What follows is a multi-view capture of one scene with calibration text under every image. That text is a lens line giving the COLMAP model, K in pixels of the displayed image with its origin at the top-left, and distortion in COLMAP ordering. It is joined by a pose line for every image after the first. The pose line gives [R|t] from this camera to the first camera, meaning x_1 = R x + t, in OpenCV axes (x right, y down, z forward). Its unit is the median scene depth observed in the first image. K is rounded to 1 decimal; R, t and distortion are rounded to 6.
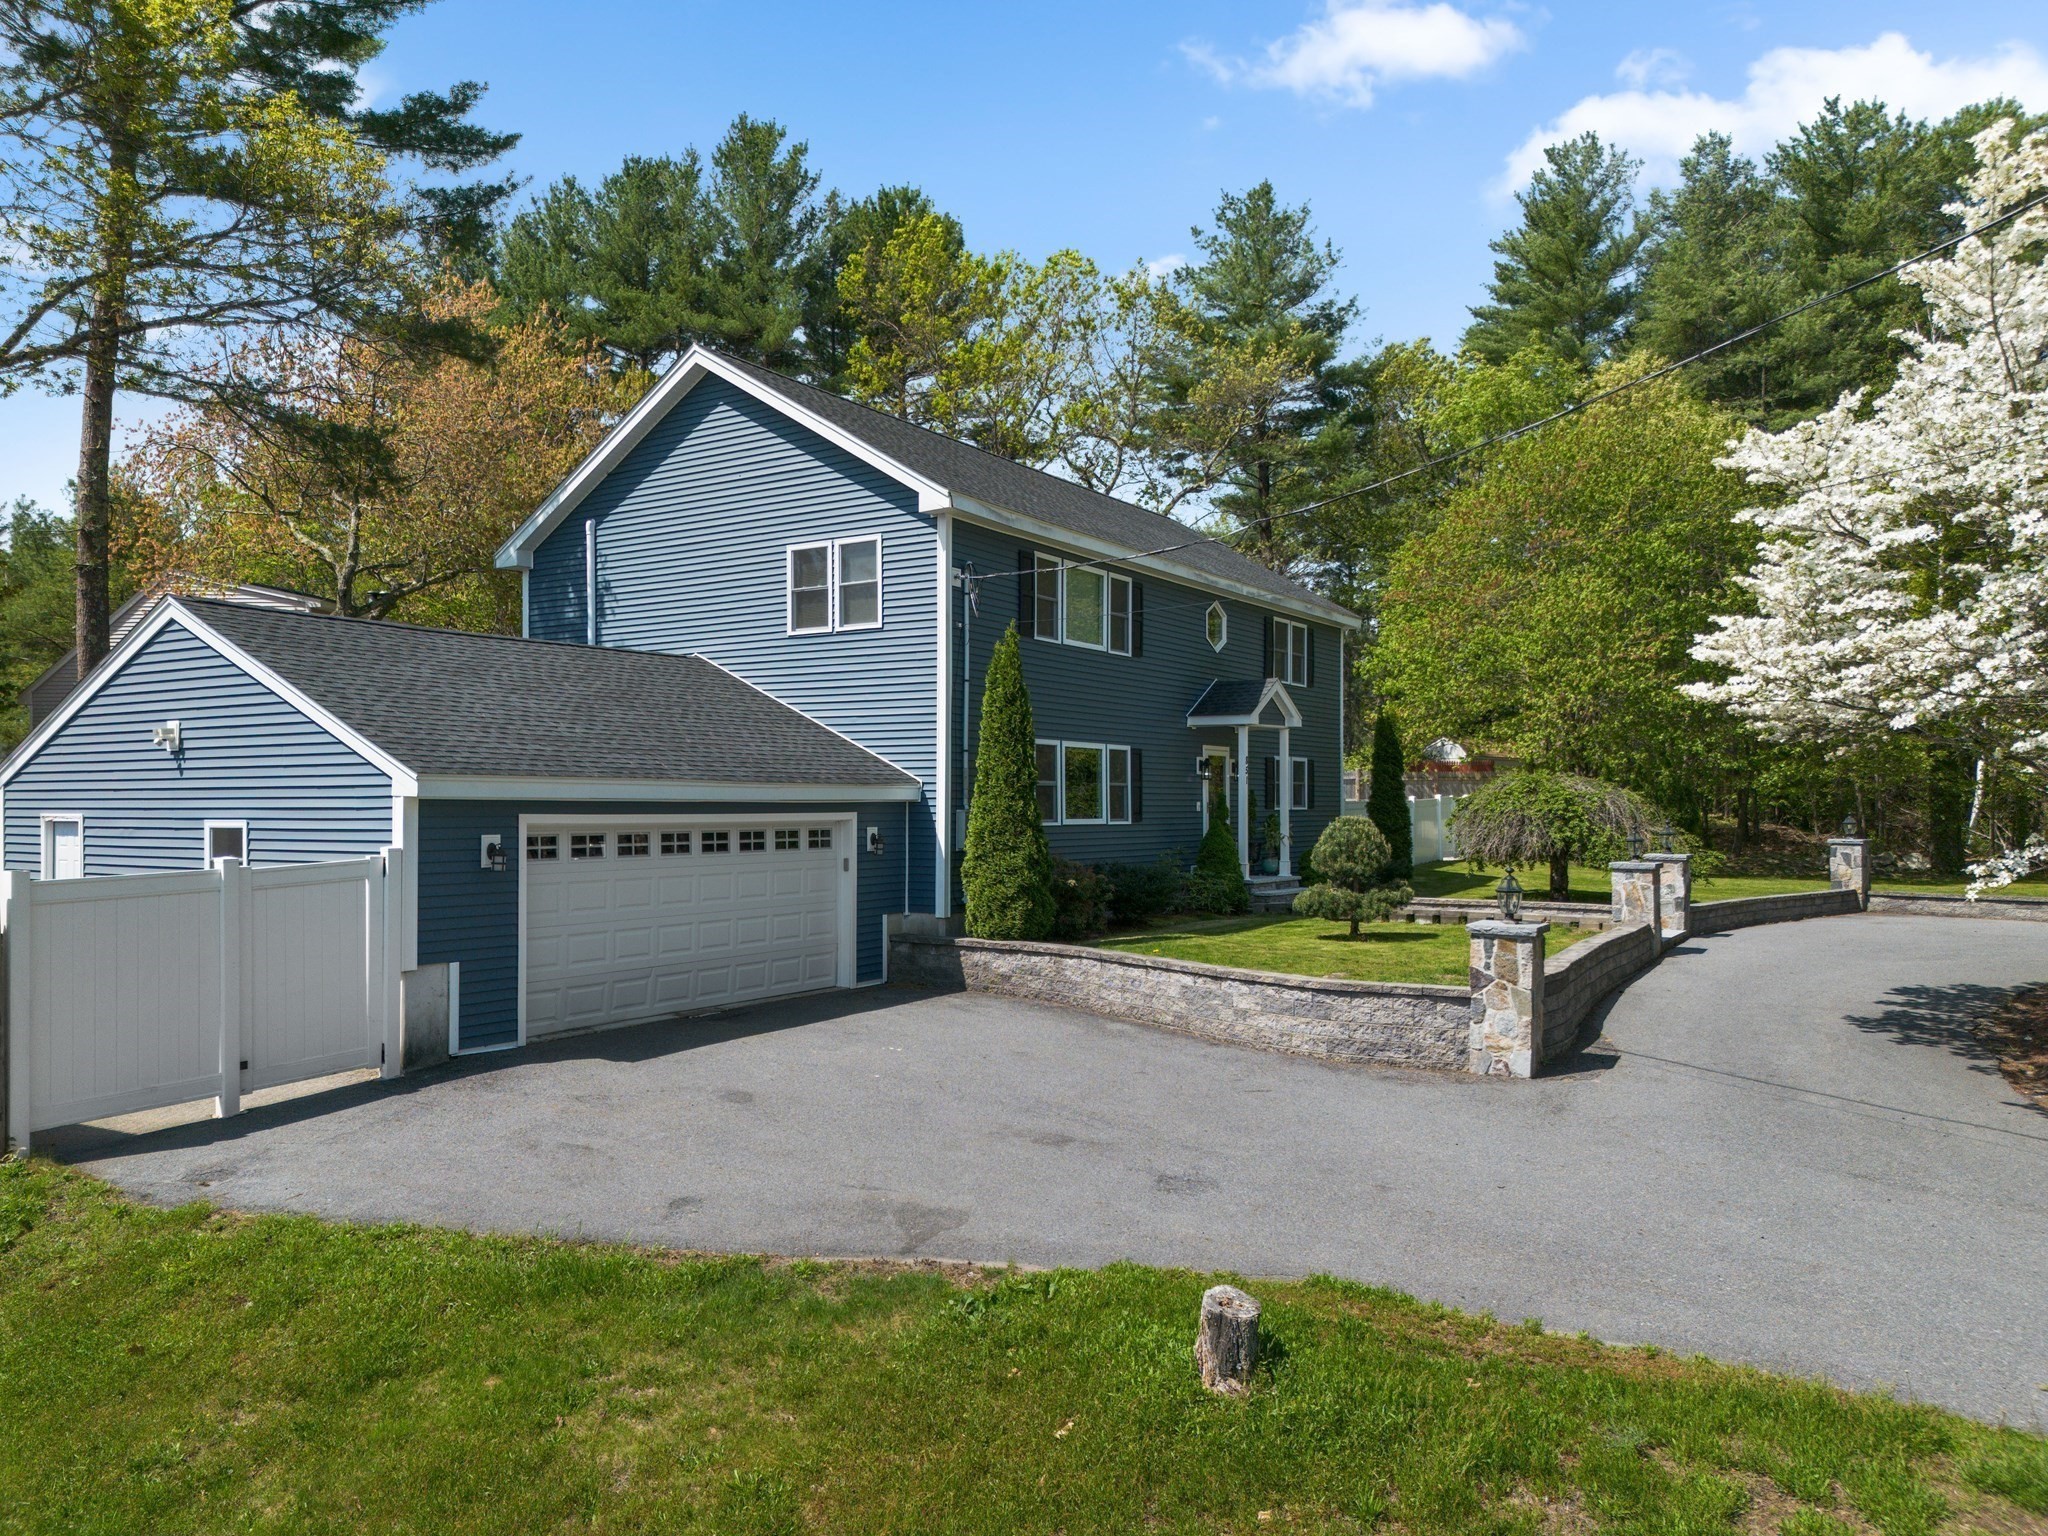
lens RADIAL K [[1428.9, 0, 1005.1], [0, 1428.9, 800.8], [0, 0, 1]] dist [0.059728, -0.001407]
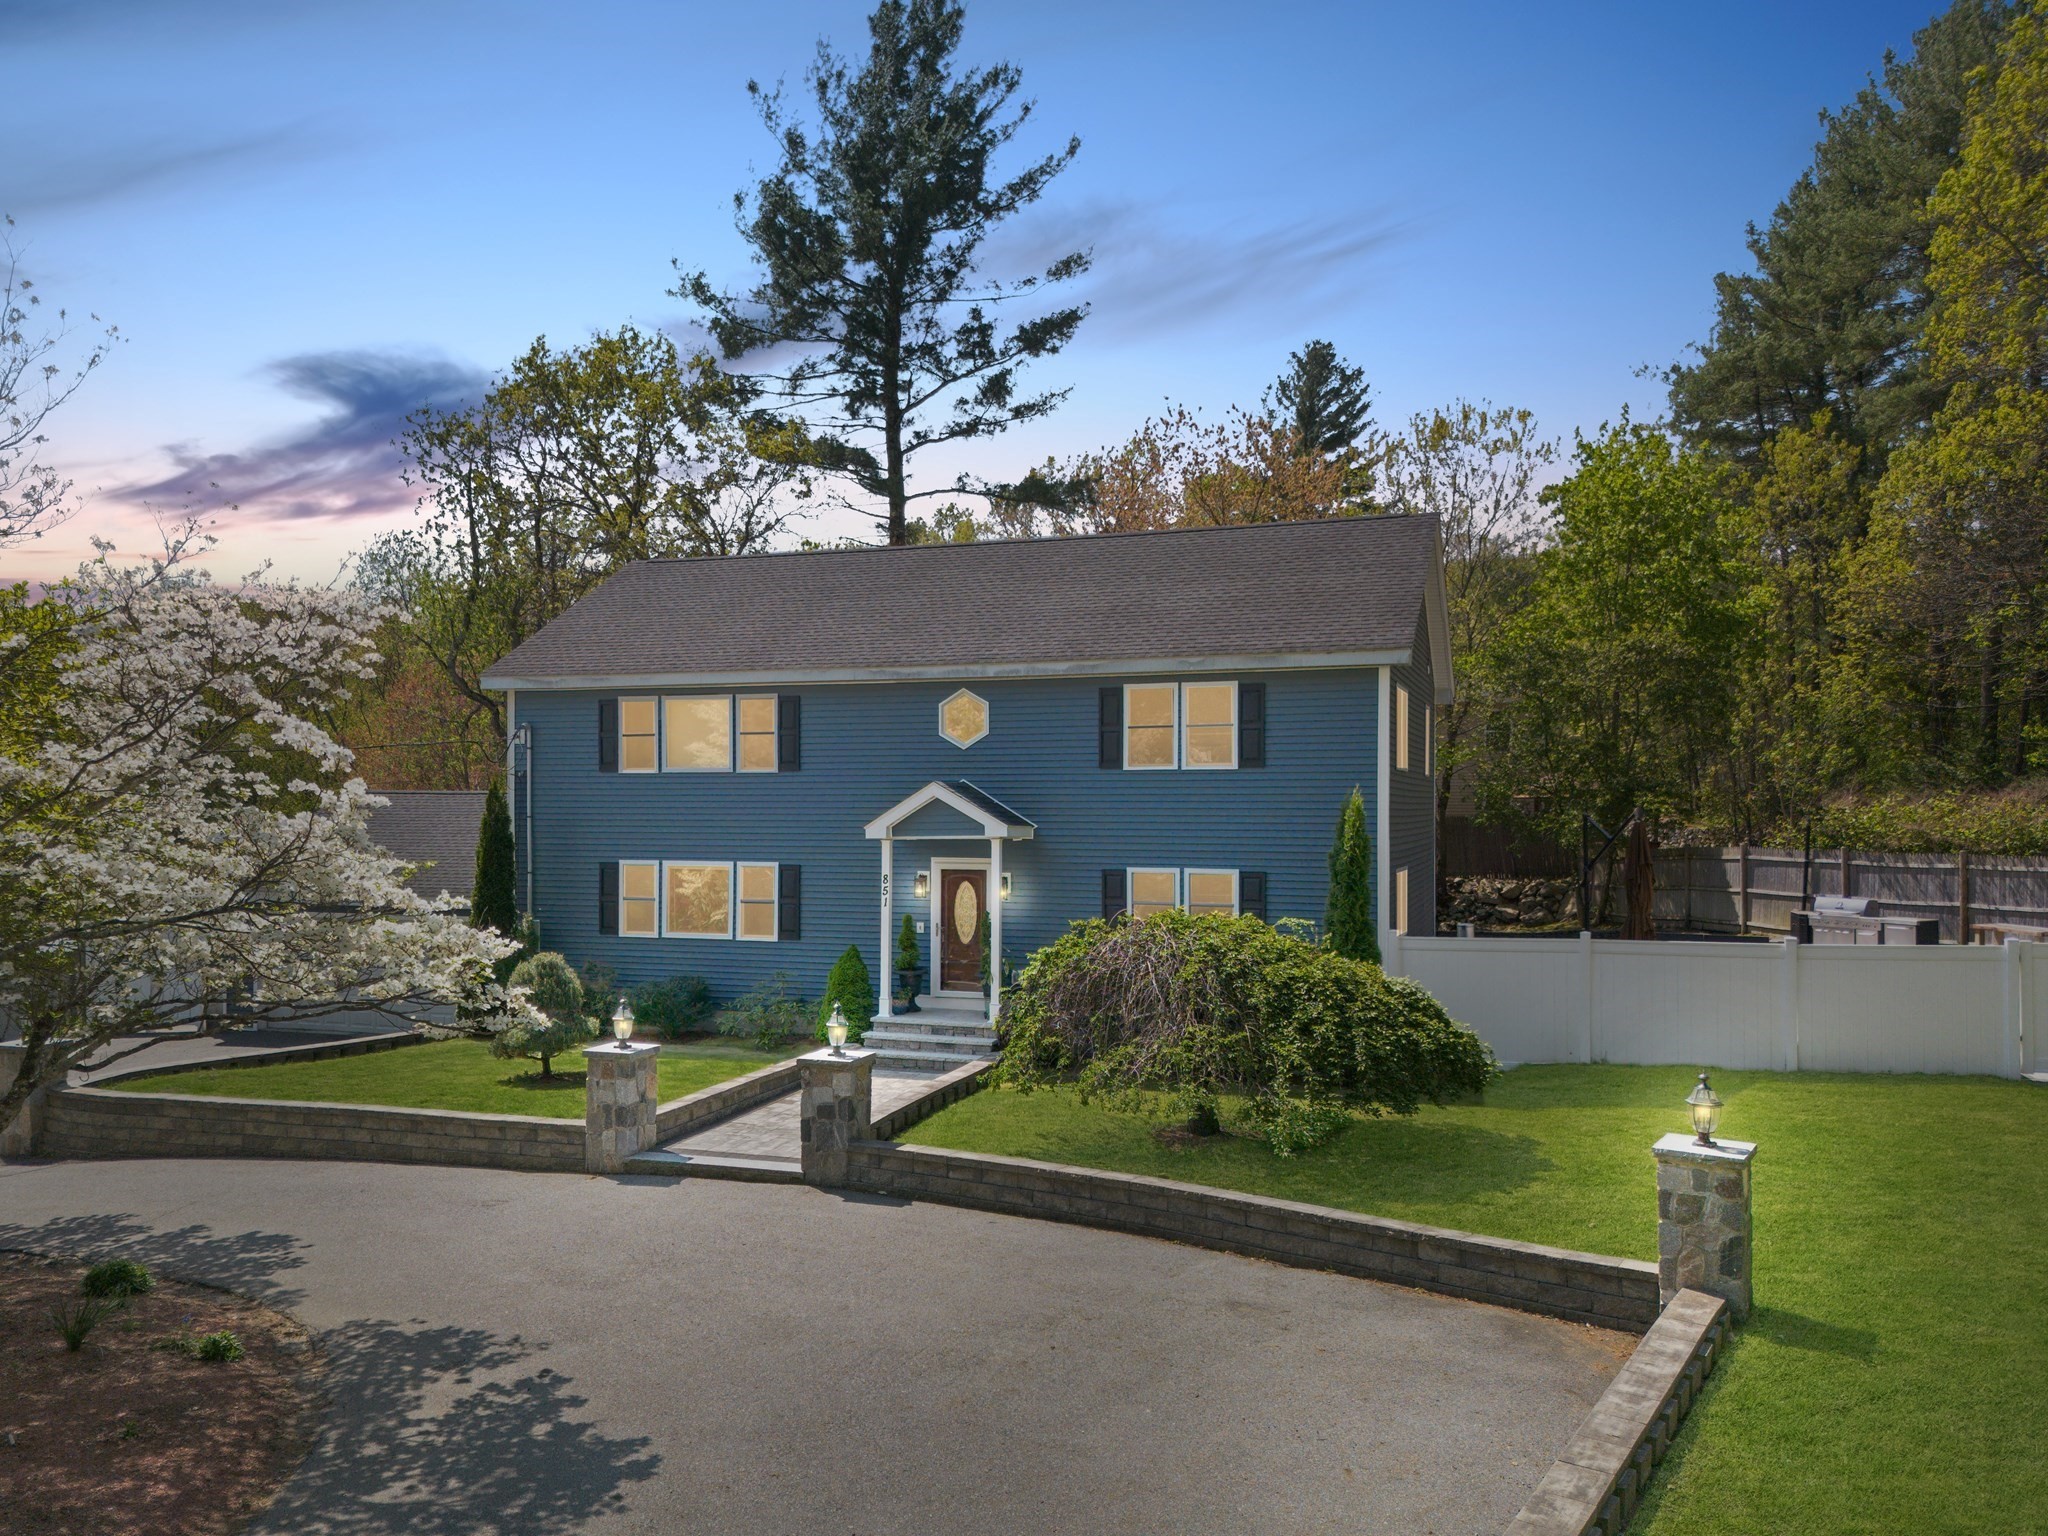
lens RADIAL K [[1540.6, 0, 1032.8], [0, 1540.6, 829.3], [0, 0, 1]] dist [0.036757, 0.000164]
pose [[0.269363, 0.017855, -0.962873, 1.392518], [0.001801, 0.999817, 0.019044, -0.098482], [0.963037, -0.006864, 0.269281, 1.065096]]
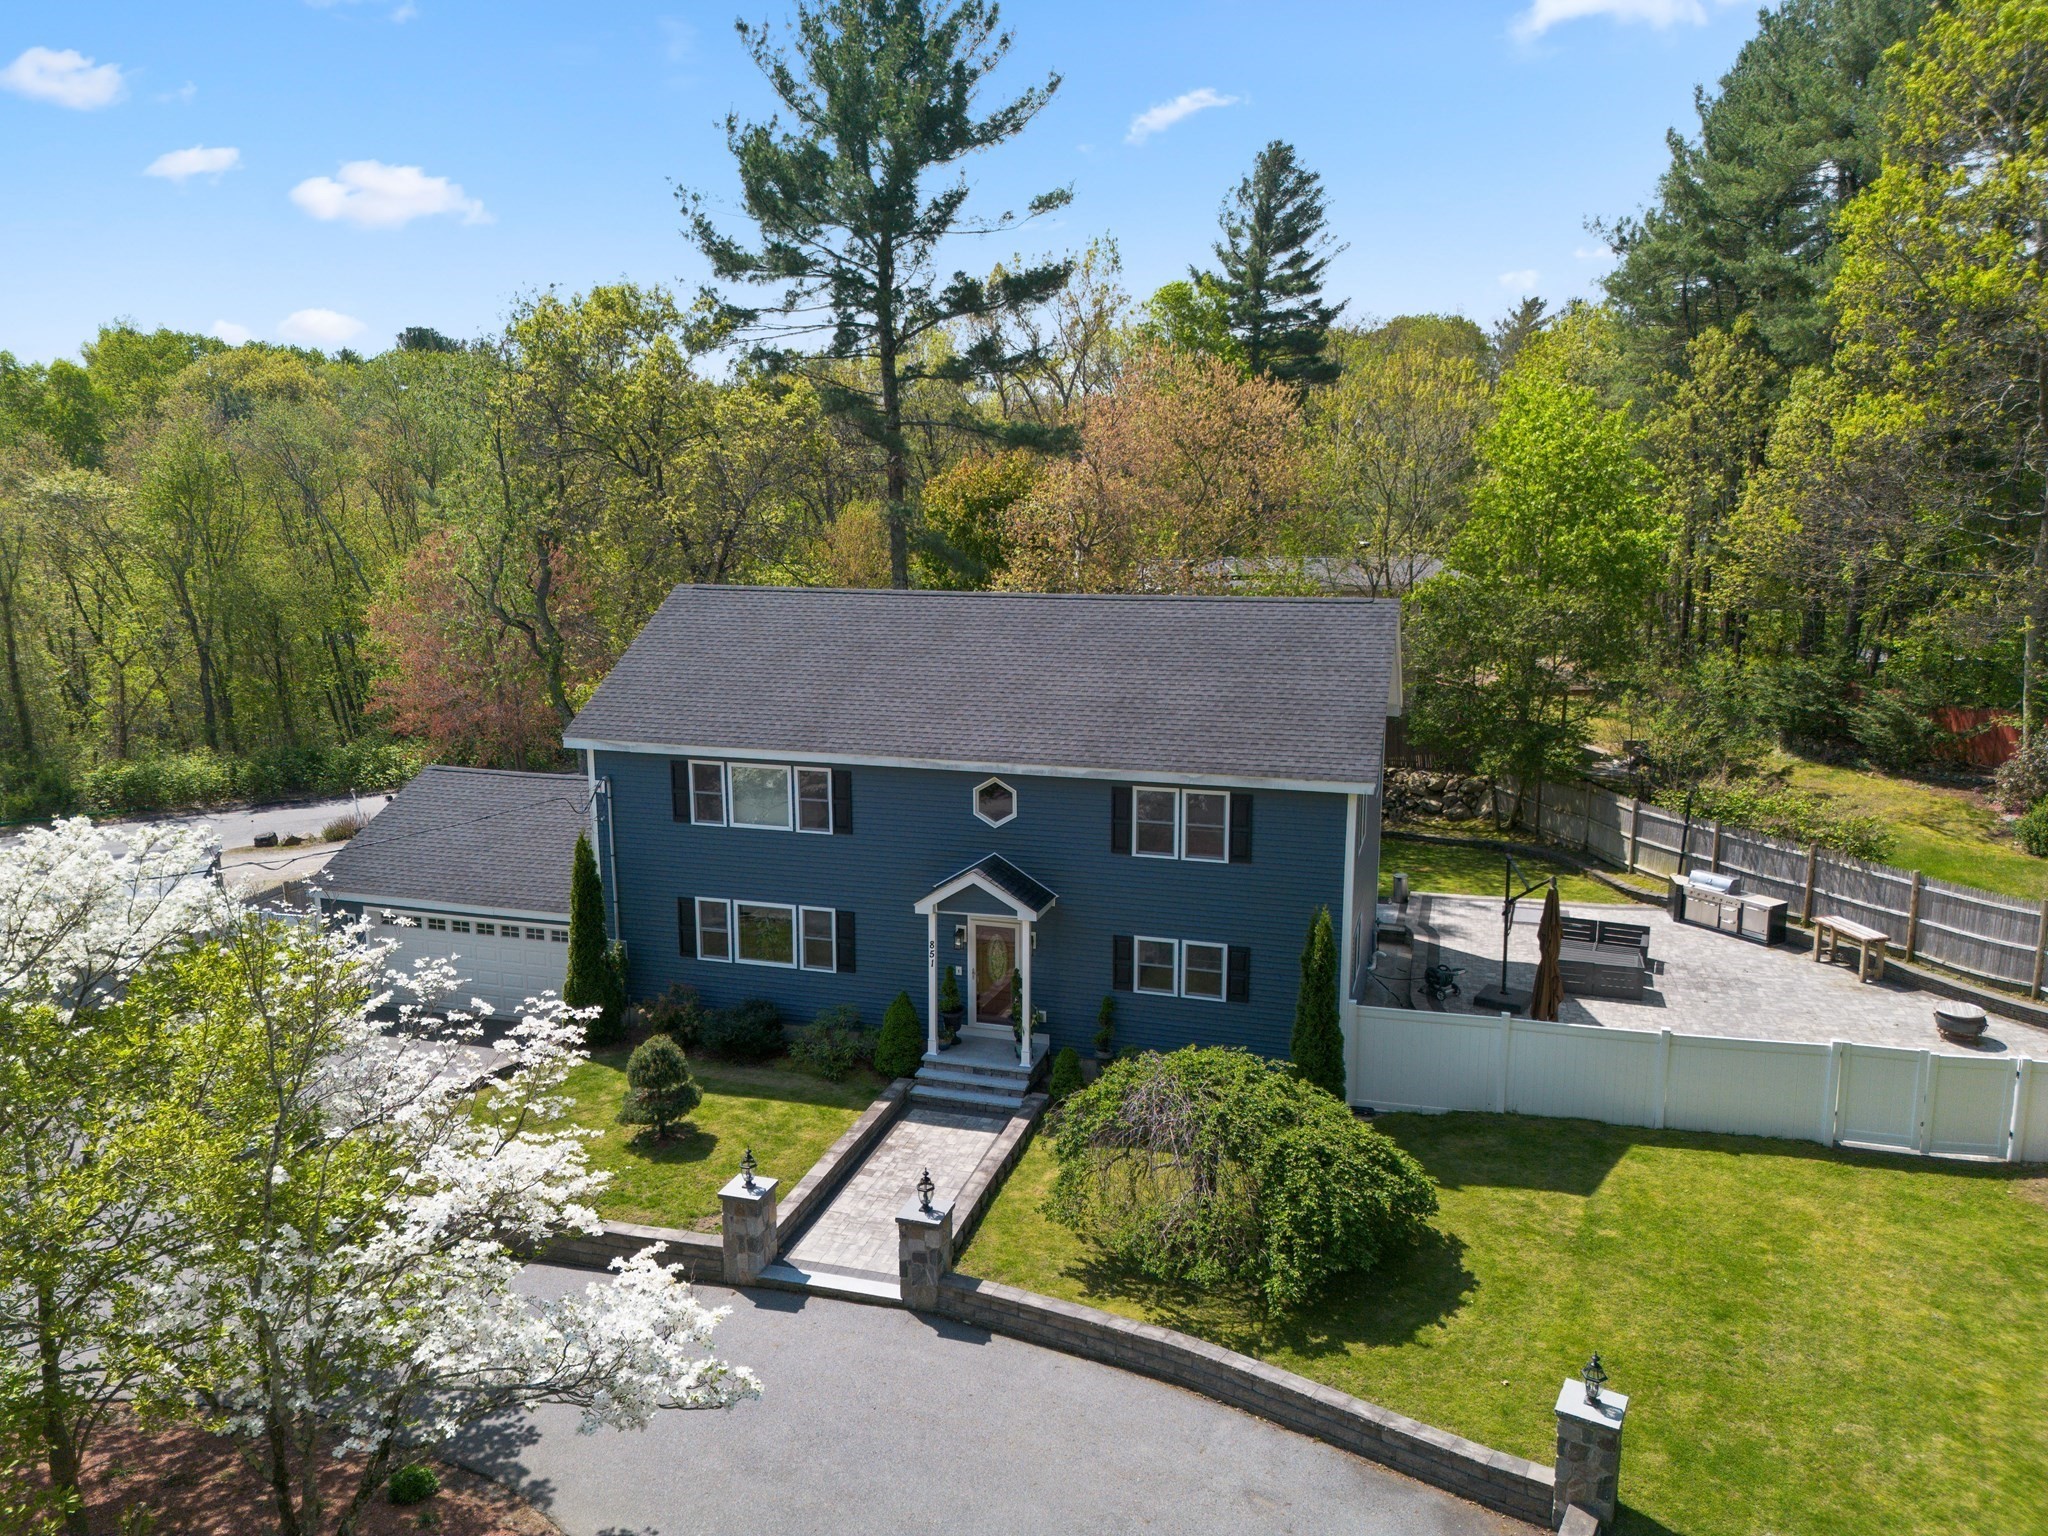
lens RADIAL K [[1441.7, 0, 1052.4], [0, 1441.7, 773.7], [0, 0, 1]] dist [0.044569, -0.000907]
pose [[0.320812, 0.212703, -0.922950, 1.447289], [0.002666, 0.974250, 0.225453, -0.493106], [0.947139, -0.074789, 0.311984, 0.977806]]
